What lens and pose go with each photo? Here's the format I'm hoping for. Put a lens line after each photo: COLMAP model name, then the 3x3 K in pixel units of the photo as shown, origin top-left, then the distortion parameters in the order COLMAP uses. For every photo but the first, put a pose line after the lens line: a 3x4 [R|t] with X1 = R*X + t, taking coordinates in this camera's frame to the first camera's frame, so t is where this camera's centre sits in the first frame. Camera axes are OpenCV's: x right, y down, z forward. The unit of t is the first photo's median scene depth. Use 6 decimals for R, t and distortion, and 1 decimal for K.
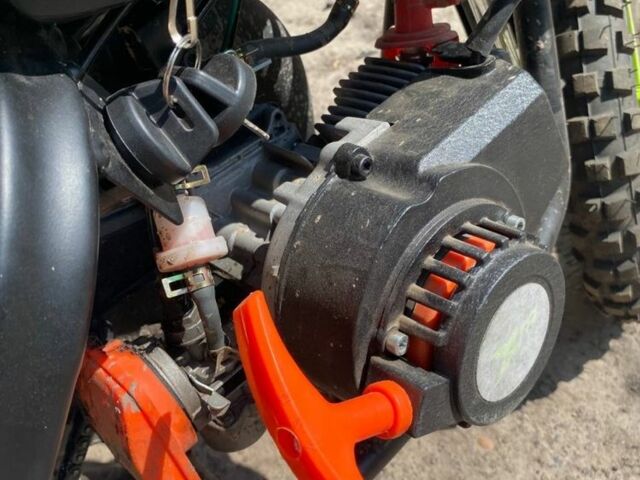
lens RADIAL K [[689.1, 0, 310.3], [0, 689.1, 238.8], [0, 0, 1]] dist [0.029613, -0.020857]
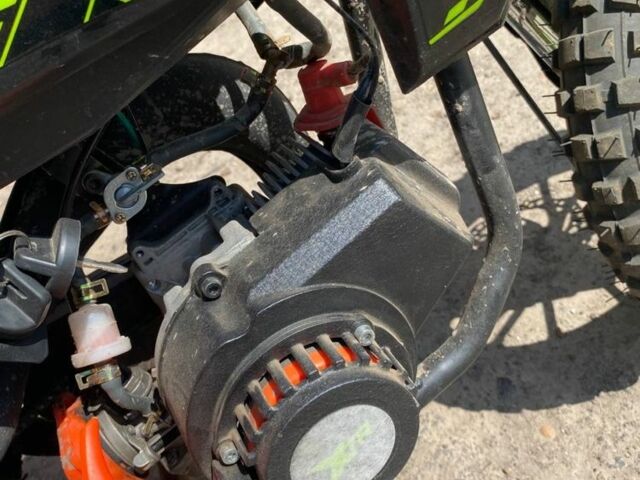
lens RADIAL K [[689.1, 0, 310.3], [0, 689.1, 238.8], [0, 0, 1]] dist [0.029613, -0.020857]
pose [[0.929238, -0.000096, -0.369482, 0.393719], [0.071220, 0.981293, 0.178862, -0.230641], [0.362553, -0.192520, 0.911862, 0.033687]]
